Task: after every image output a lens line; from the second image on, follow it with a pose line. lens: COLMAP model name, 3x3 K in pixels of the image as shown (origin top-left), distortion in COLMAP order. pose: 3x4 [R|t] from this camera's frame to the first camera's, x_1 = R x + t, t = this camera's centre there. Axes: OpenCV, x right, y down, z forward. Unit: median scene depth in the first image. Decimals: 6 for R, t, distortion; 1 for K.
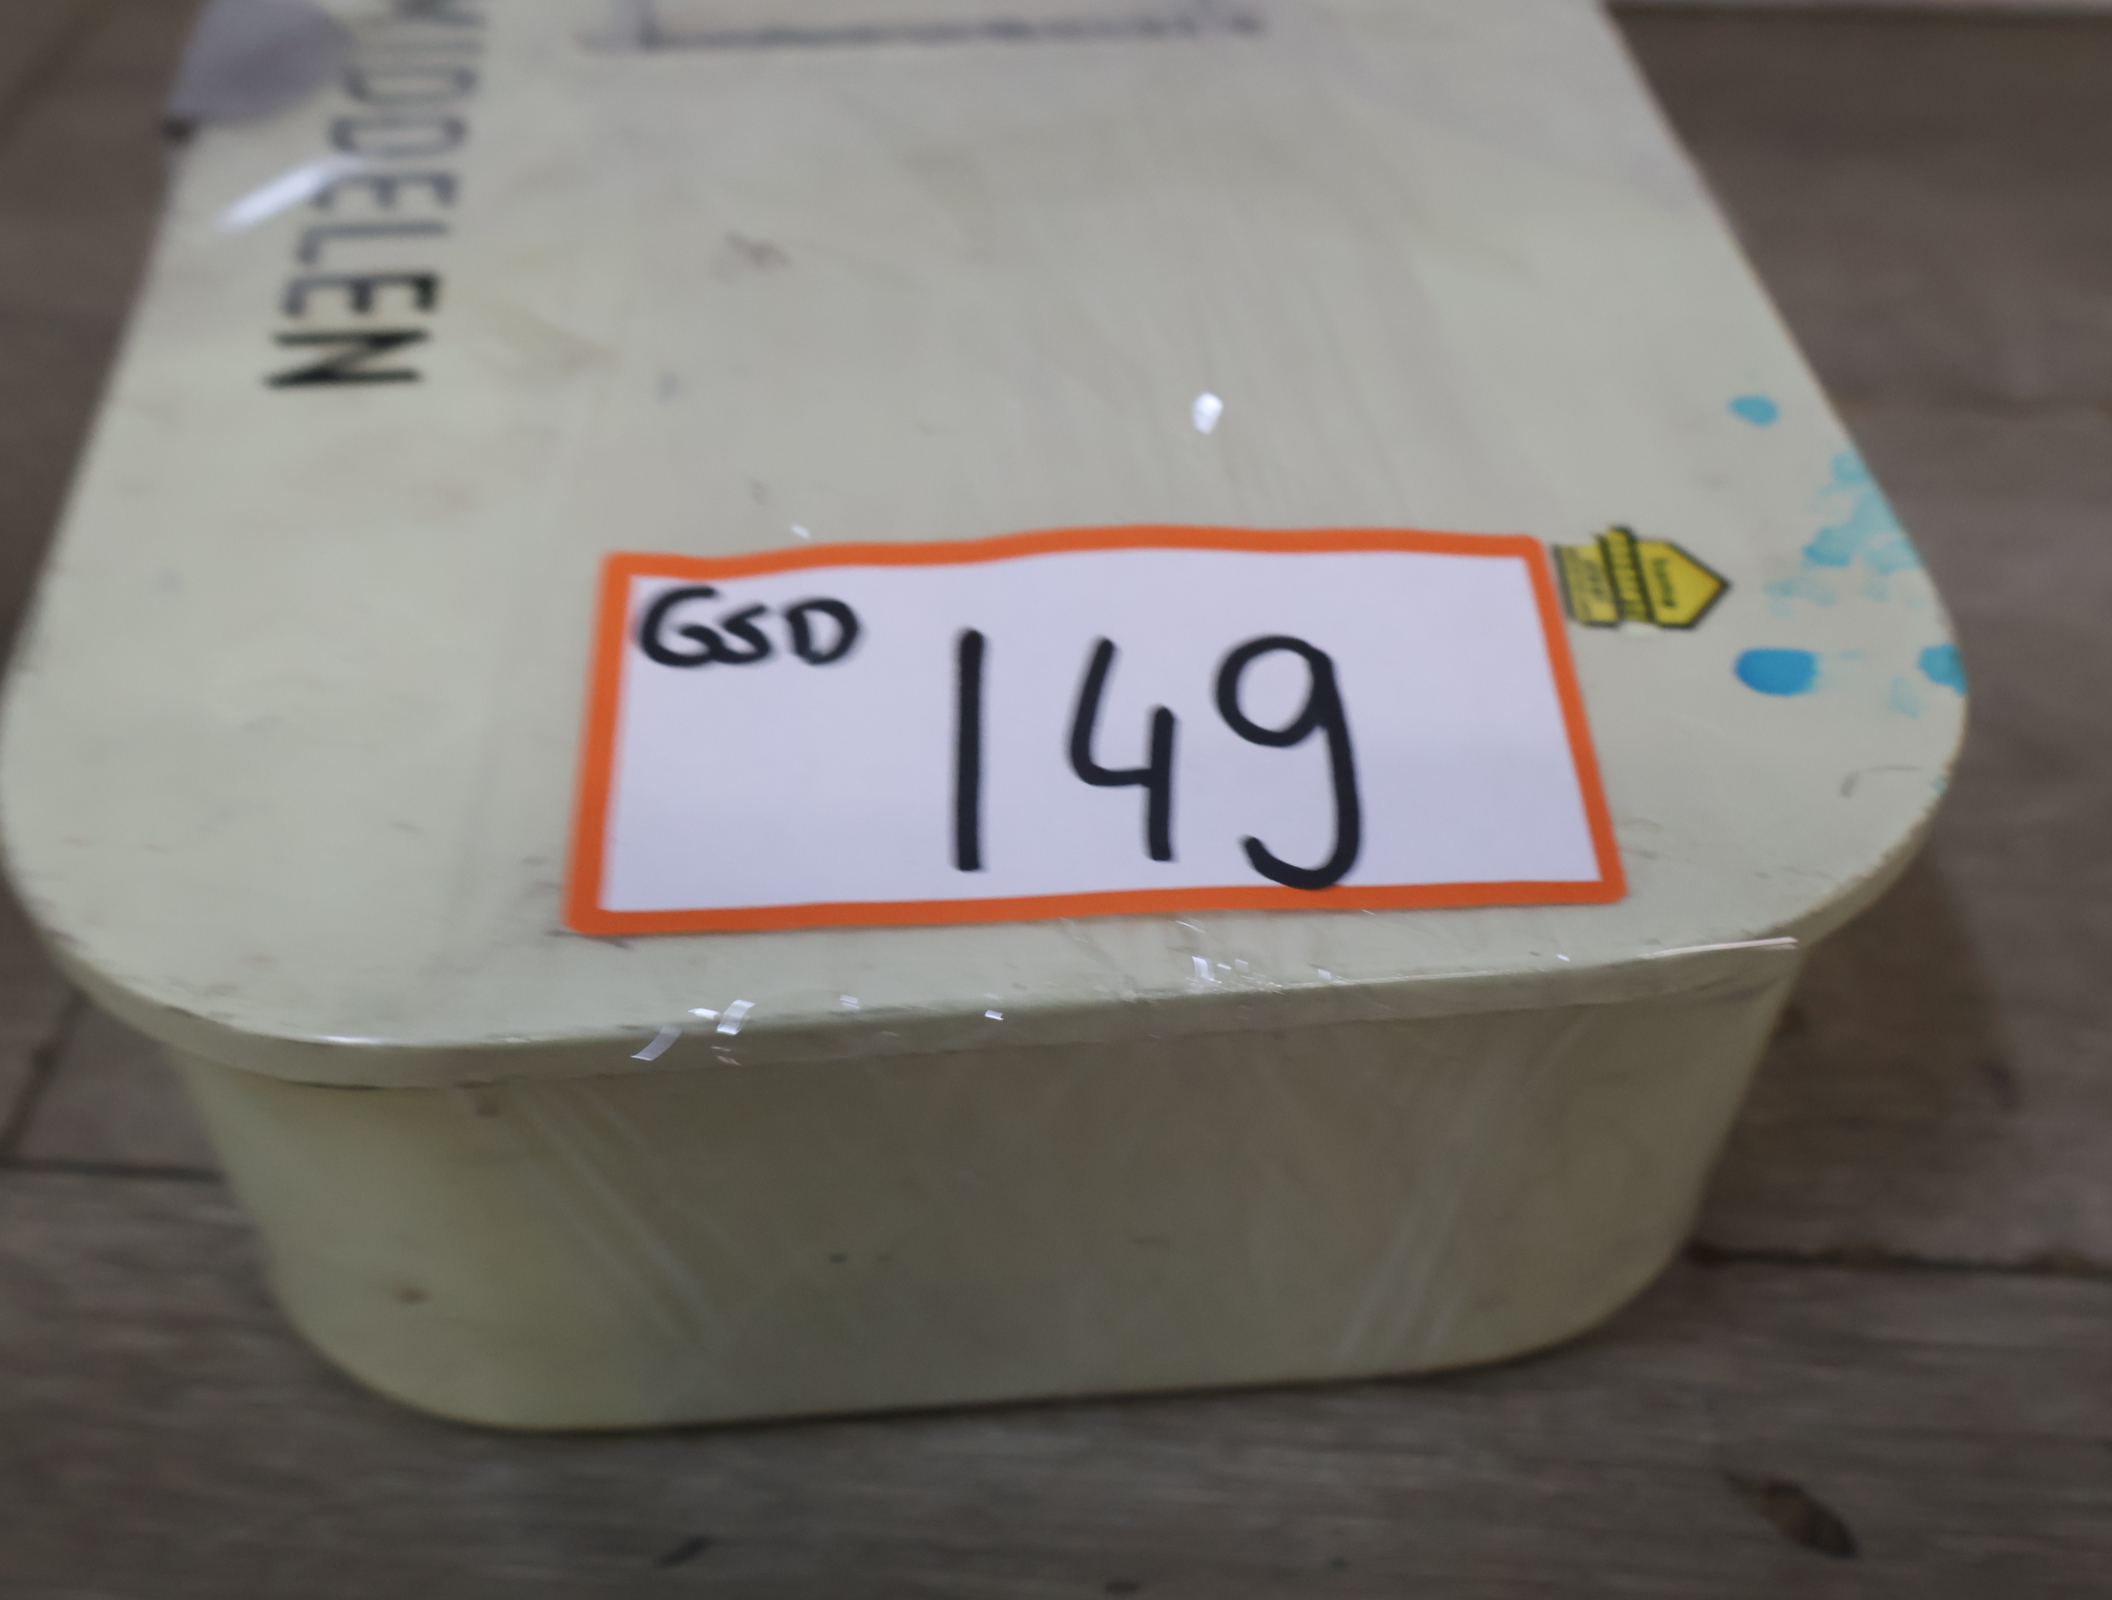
lens RADIAL K [[2172.0, 0, 1044.5], [0, 2172.0, 806.0], [0, 0, 1]] dist [0.013688, -0.004128]
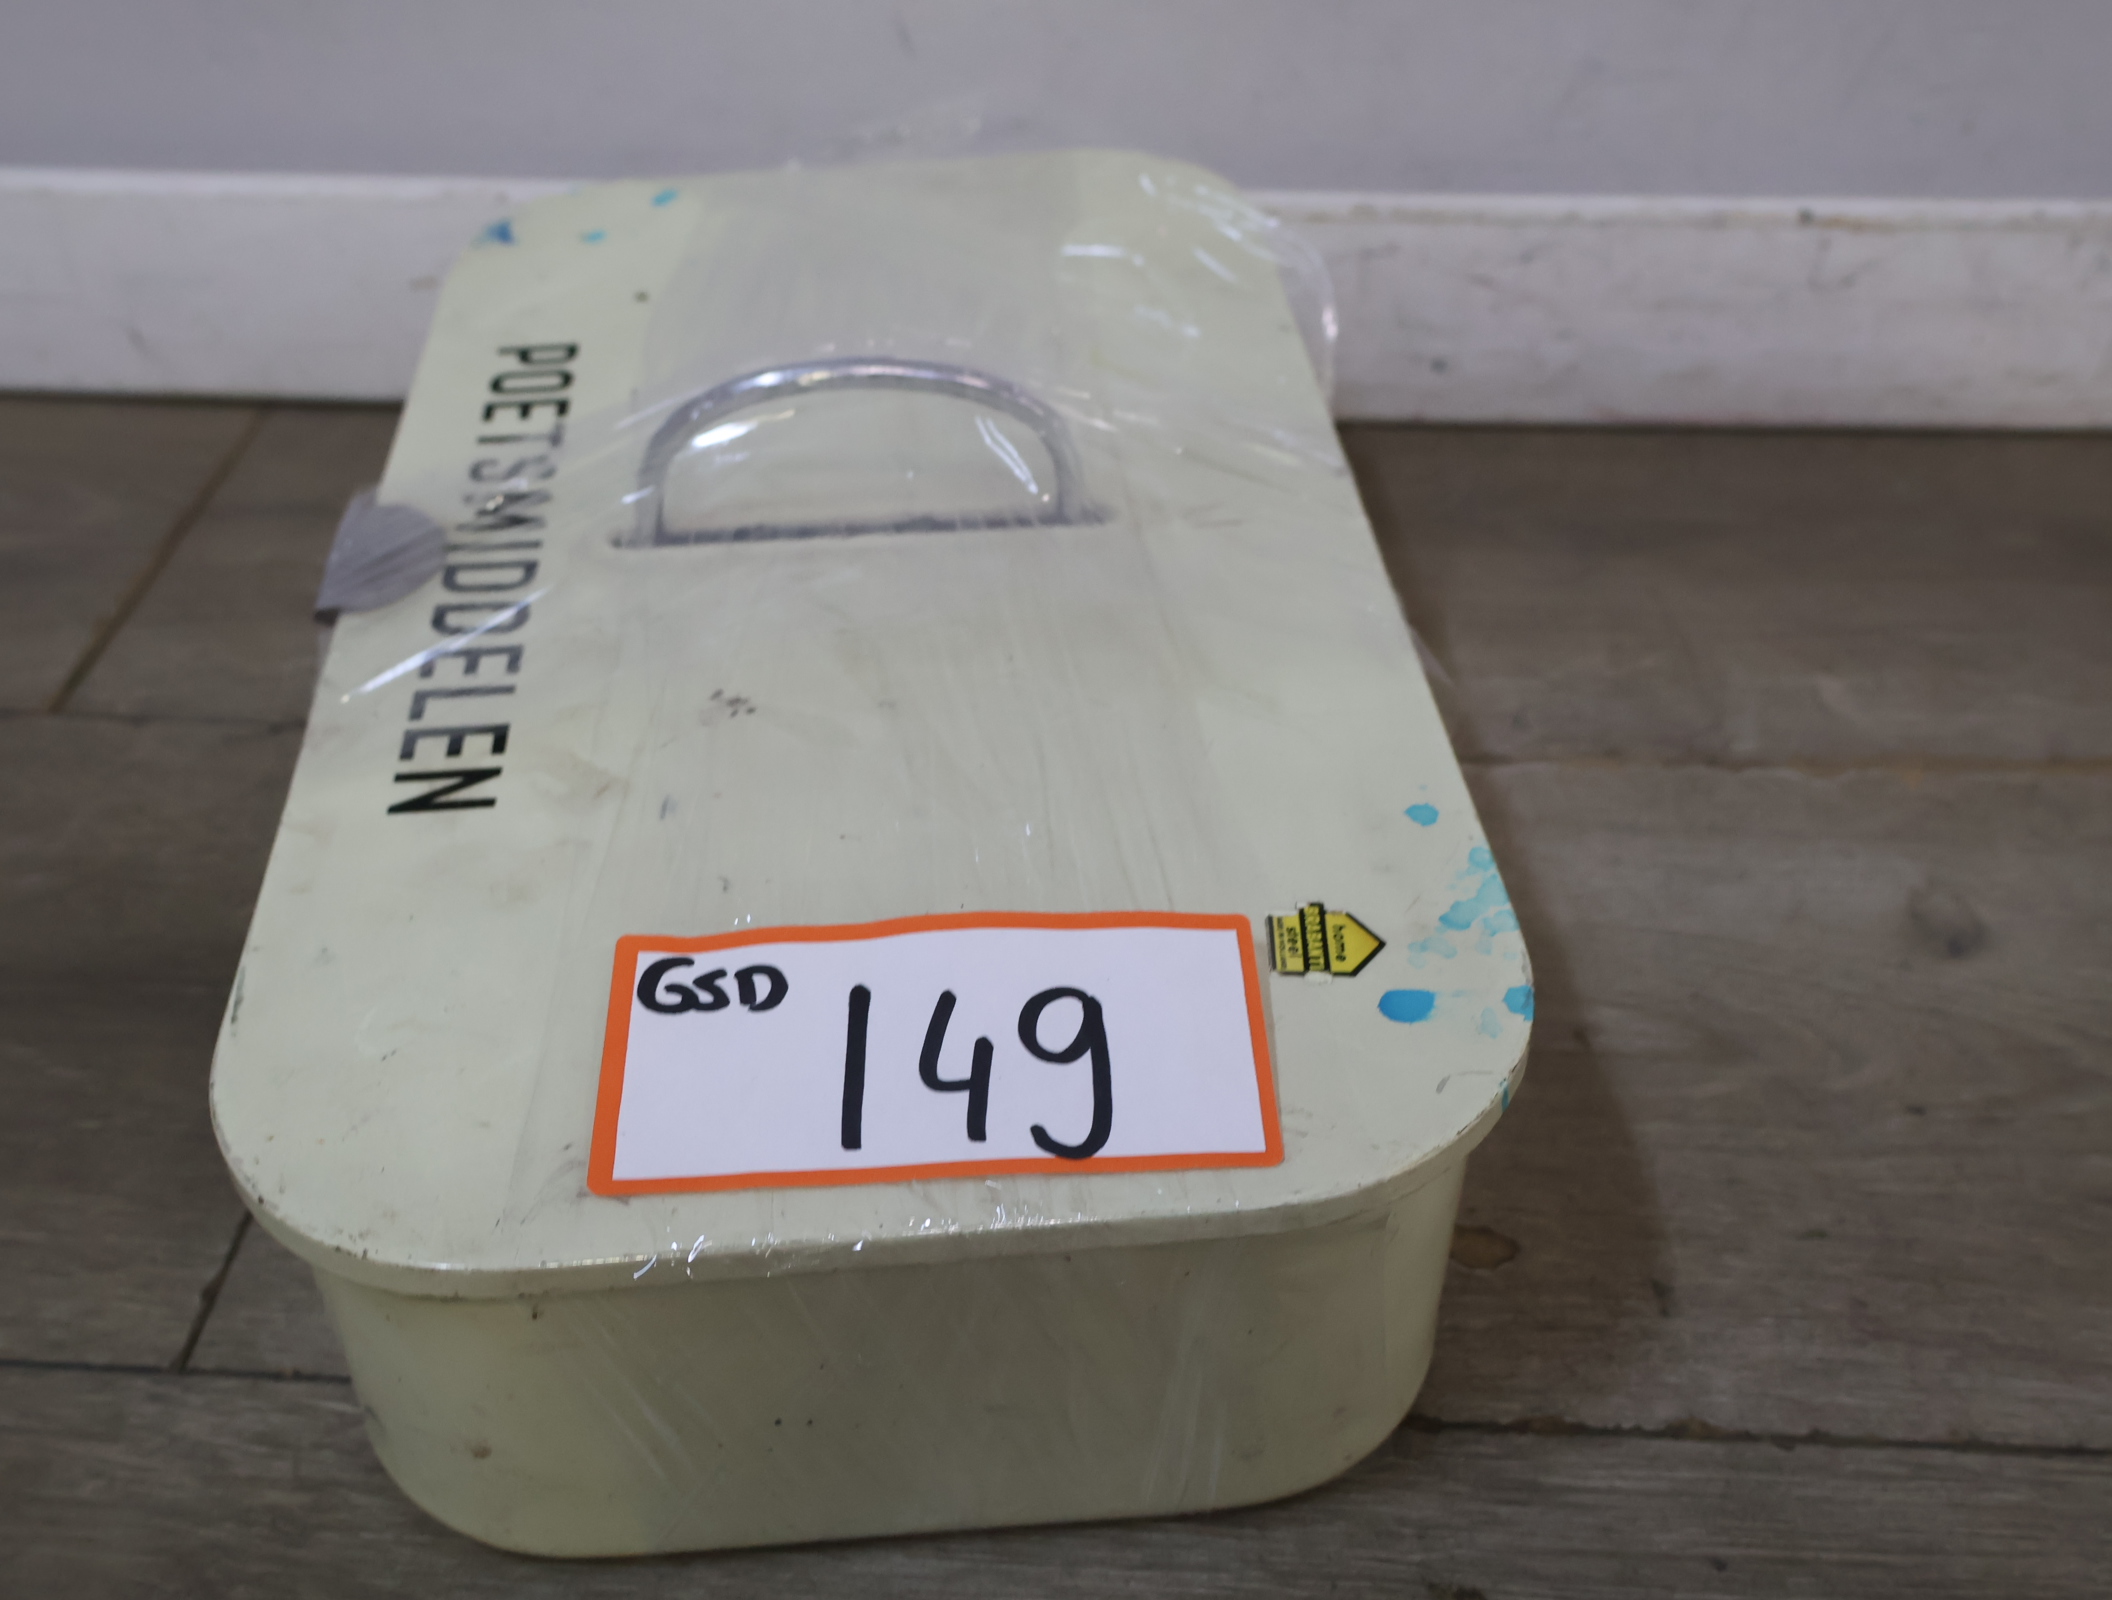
lens RADIAL K [[2176.5, 0, 1046.4], [0, 2176.5, 826.2], [0, 0, 1]] dist [0.015009, 0.005215]
pose [[0.999592, -0.015655, -0.023901, 0.123613], [0.013026, 0.994232, -0.106459, -0.027360], [0.025429, 0.106104, 0.994030, -0.467224]]
